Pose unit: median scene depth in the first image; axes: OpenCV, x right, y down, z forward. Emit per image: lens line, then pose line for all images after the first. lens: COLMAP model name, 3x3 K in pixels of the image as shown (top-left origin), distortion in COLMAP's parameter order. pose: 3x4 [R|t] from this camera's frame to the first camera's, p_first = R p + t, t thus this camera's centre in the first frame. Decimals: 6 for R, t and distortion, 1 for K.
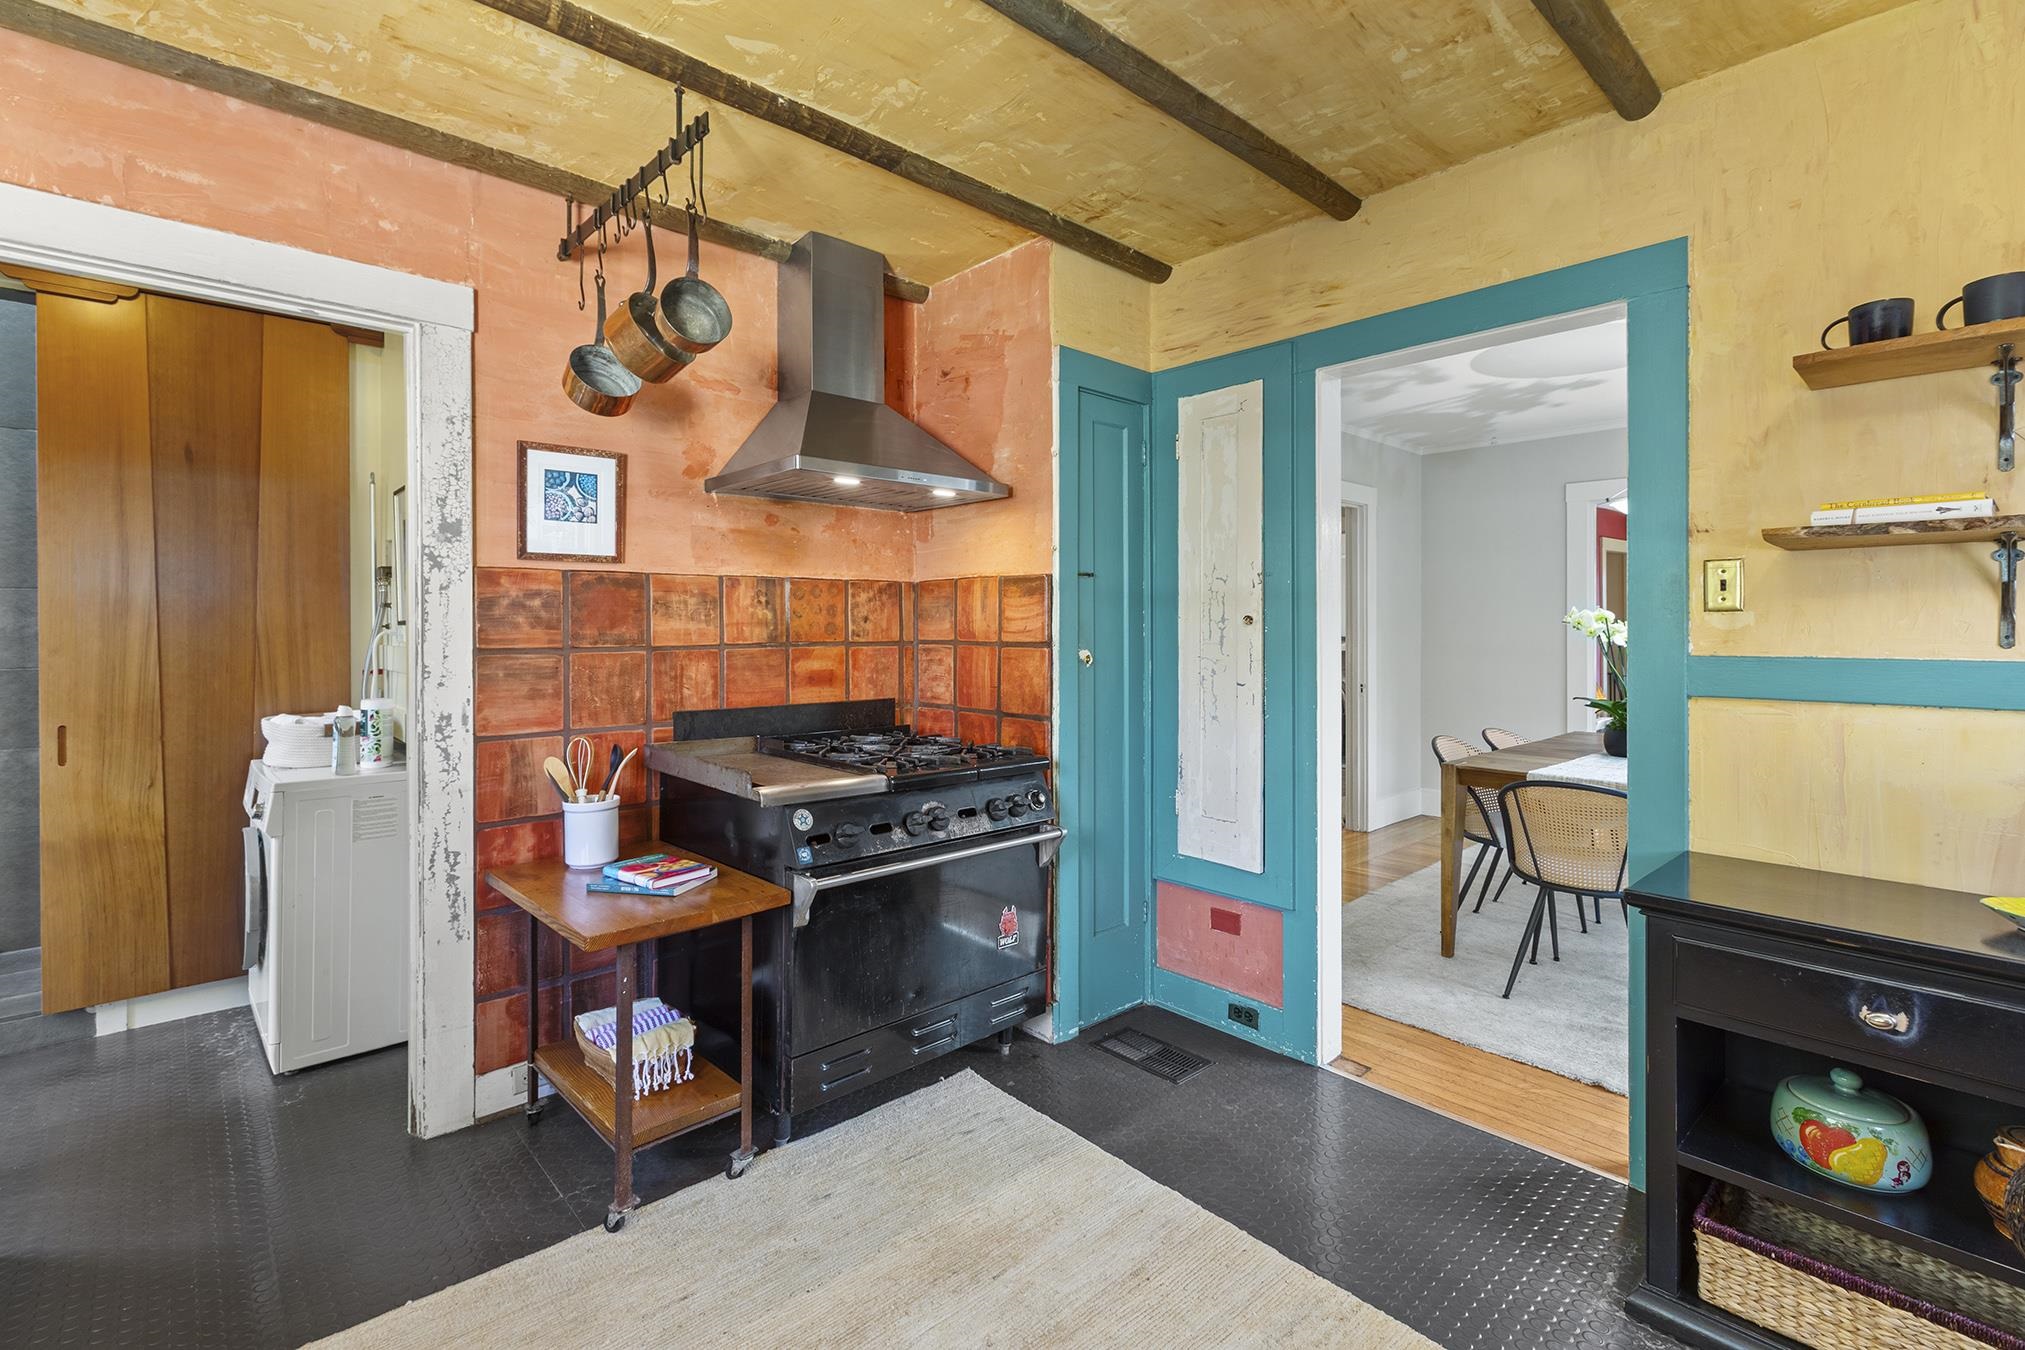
lens RADIAL K [[918.2, 0, 1013.6], [0, 918.2, 618.8], [0, 0, 1]] dist [0.007905, -0.002471]
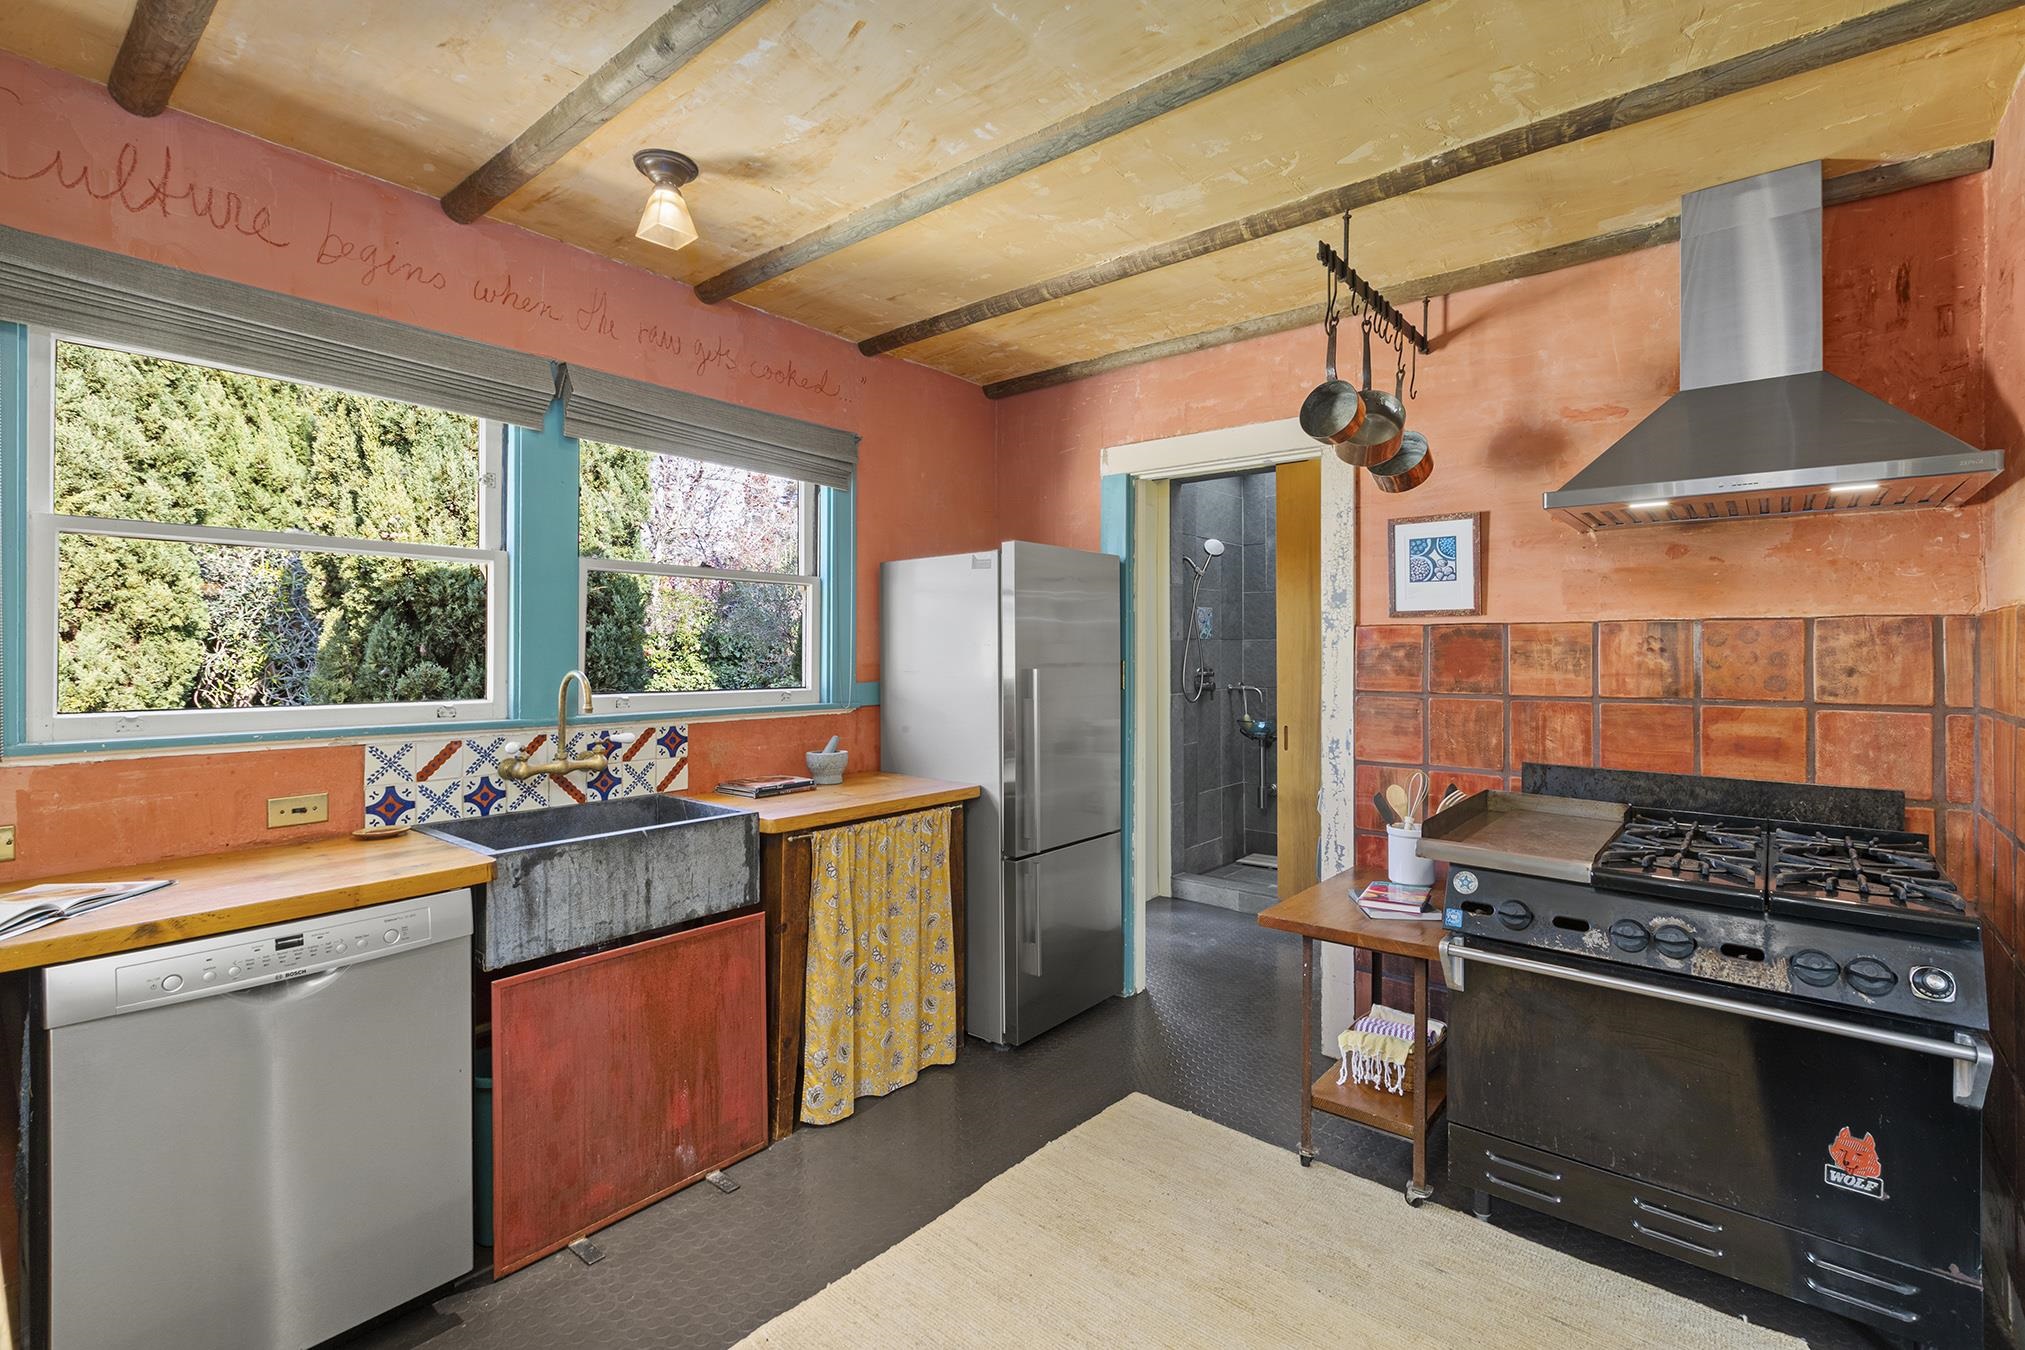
lens RADIAL K [[918.2, 0, 1024.4], [0, 918.2, 637.8], [0, 0, 1]] dist [0.007905, -0.002471]
pose [[0.133238, -0.013126, -0.990997, 0.543557], [0.005017, 0.999908, -0.012569, -0.023433], [0.991071, -0.003297, 0.133291, 0.332991]]
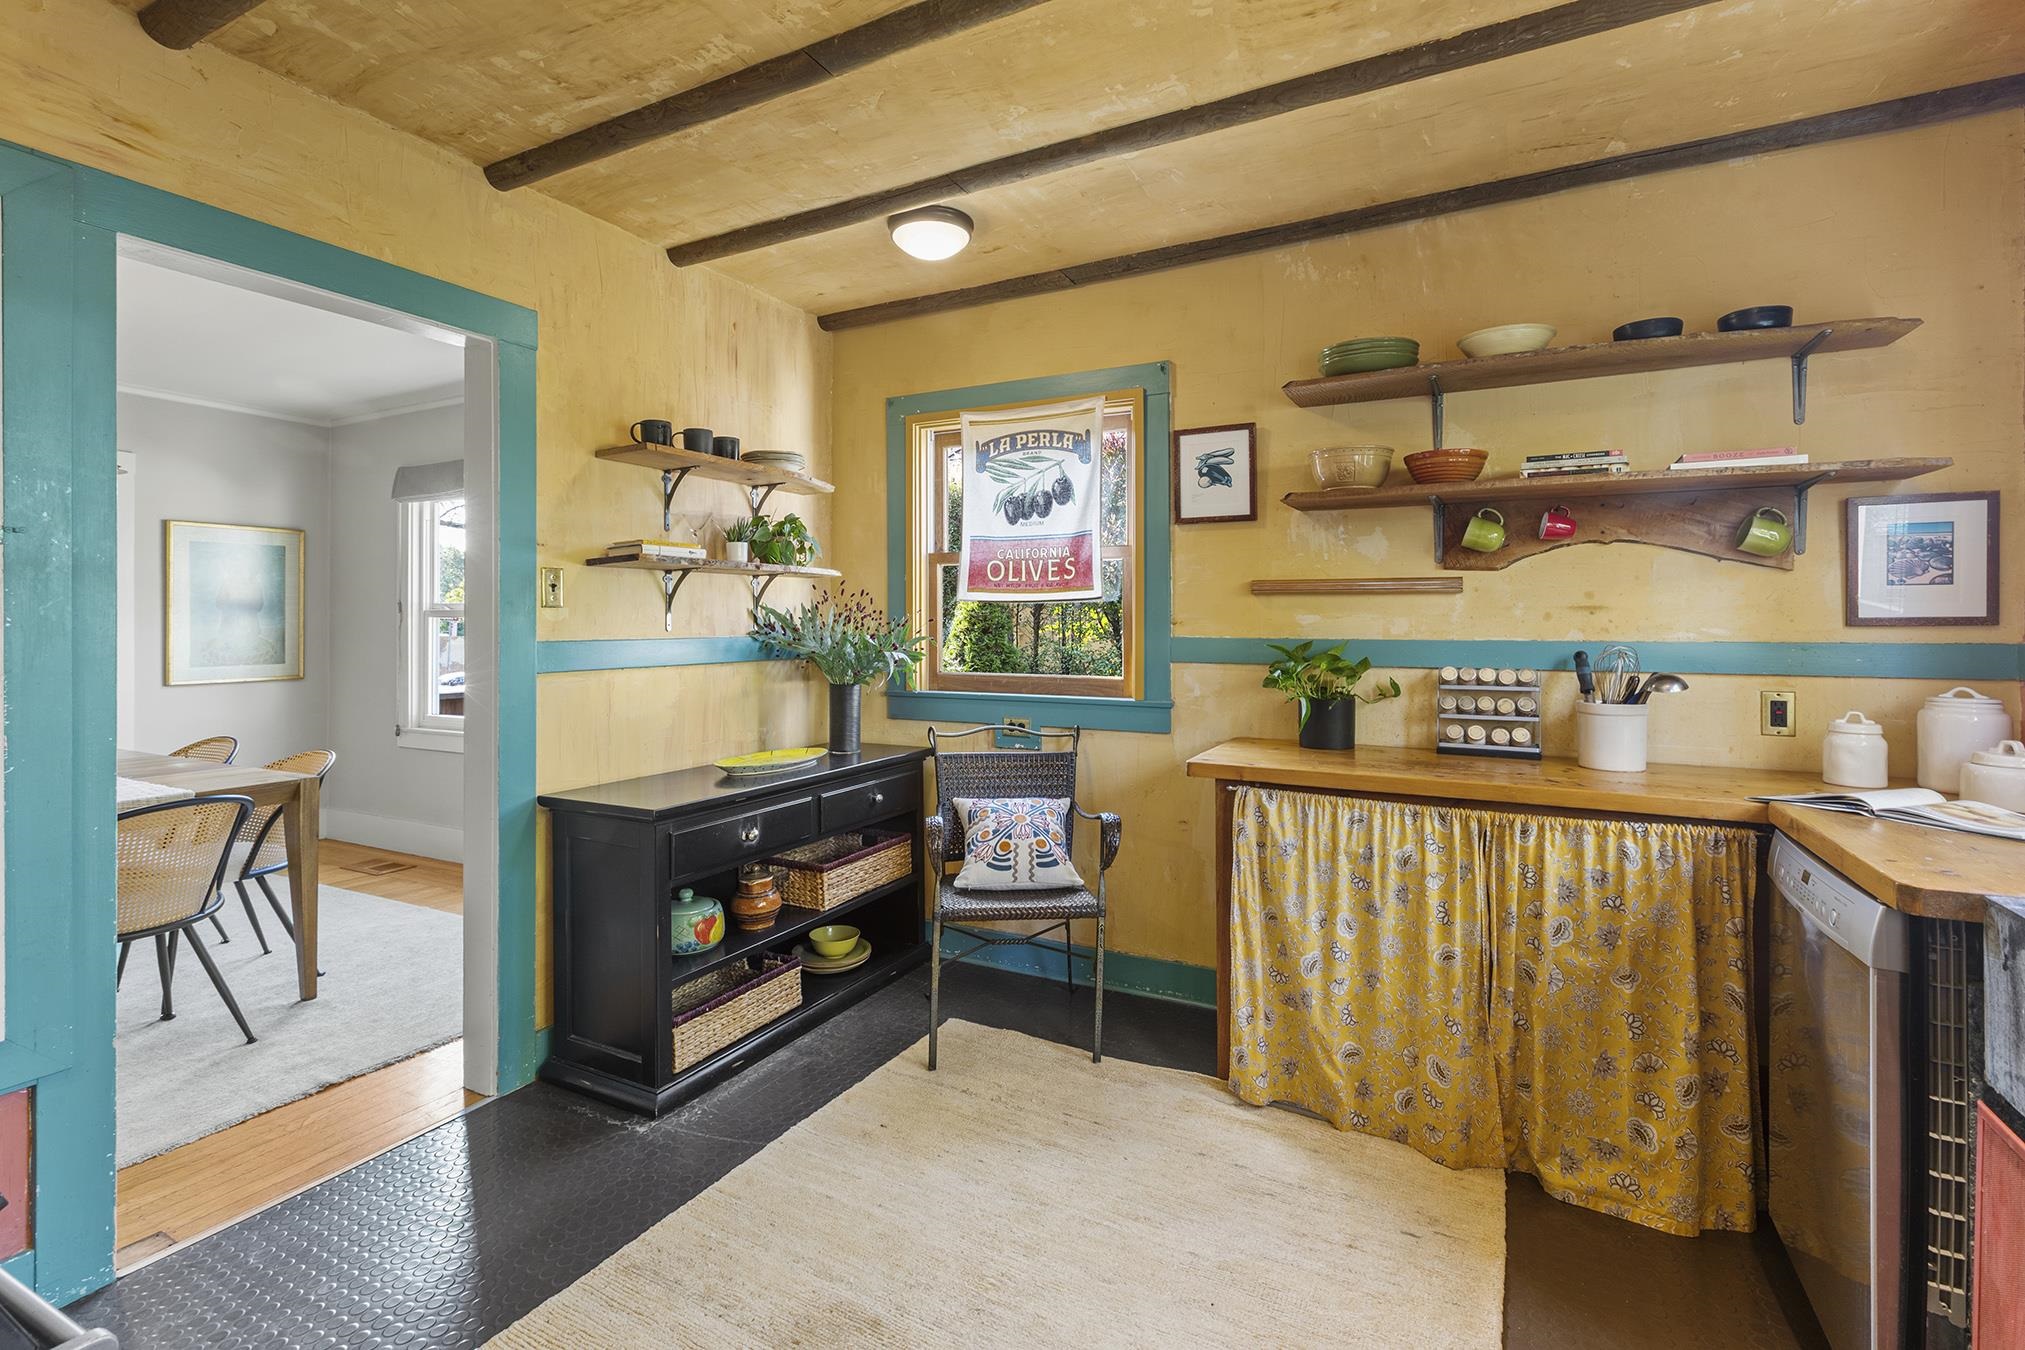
lens RADIAL K [[918.2, 0, 1014.2], [0, 918.2, 595.0], [0, 0, 1]] dist [0.007905, -0.002471]
pose [[-0.329970, 0.026510, 0.943619, -0.526008], [-0.007940, 0.999492, -0.030856, 0.007722], [-0.943958, -0.017674, -0.329591, 0.617167]]
